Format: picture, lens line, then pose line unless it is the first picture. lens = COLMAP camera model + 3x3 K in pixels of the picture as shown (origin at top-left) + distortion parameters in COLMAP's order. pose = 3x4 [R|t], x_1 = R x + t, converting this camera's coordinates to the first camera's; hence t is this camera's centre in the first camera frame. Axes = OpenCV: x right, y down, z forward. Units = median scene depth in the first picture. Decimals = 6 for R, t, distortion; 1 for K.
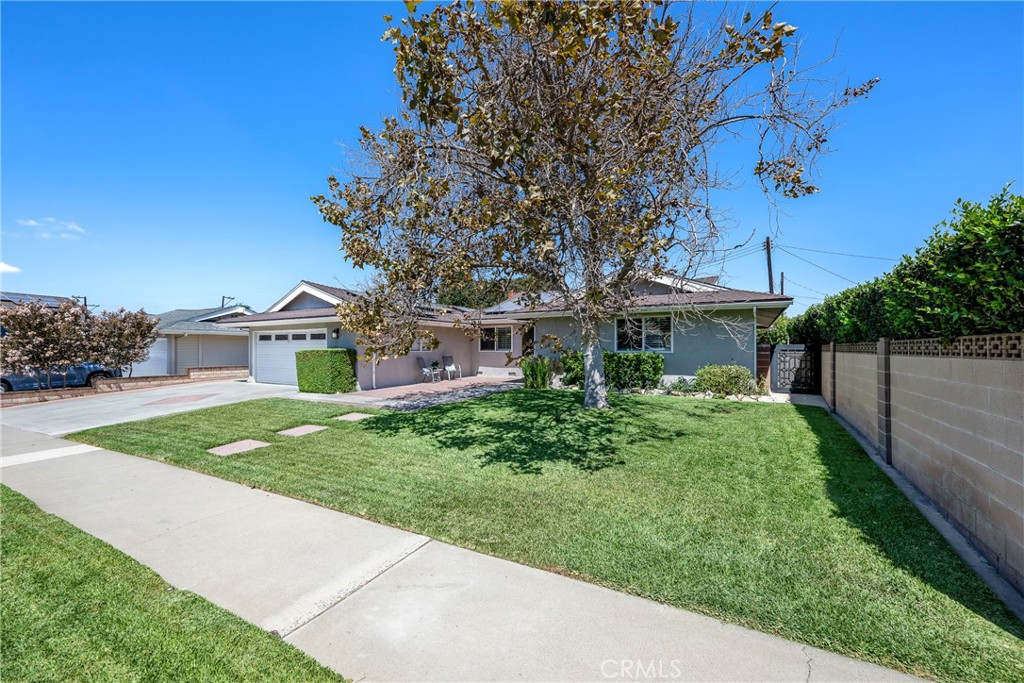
lens RADIAL K [[418.4, 0, 511.3], [0, 418.4, 338.9], [0, 0, 1]] dist [0.000844, 0.000002]
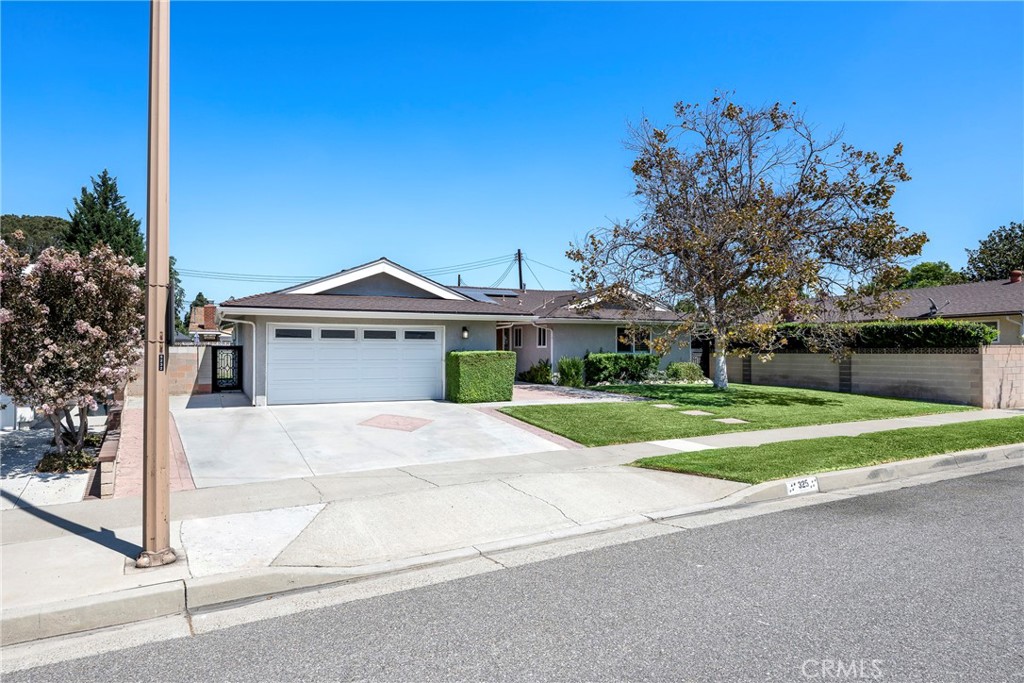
lens RADIAL K [[618.4, 0, 503.9], [0, 618.4, 338.9], [0, 0, 1]] dist [0.000077, 0.000422]
pose [[0.555252, 0.017287, 0.831502, -1.310843], [-0.020847, 0.999759, -0.006864, 0.005600], [-0.831421, -0.013523, 0.555479, 0.226511]]
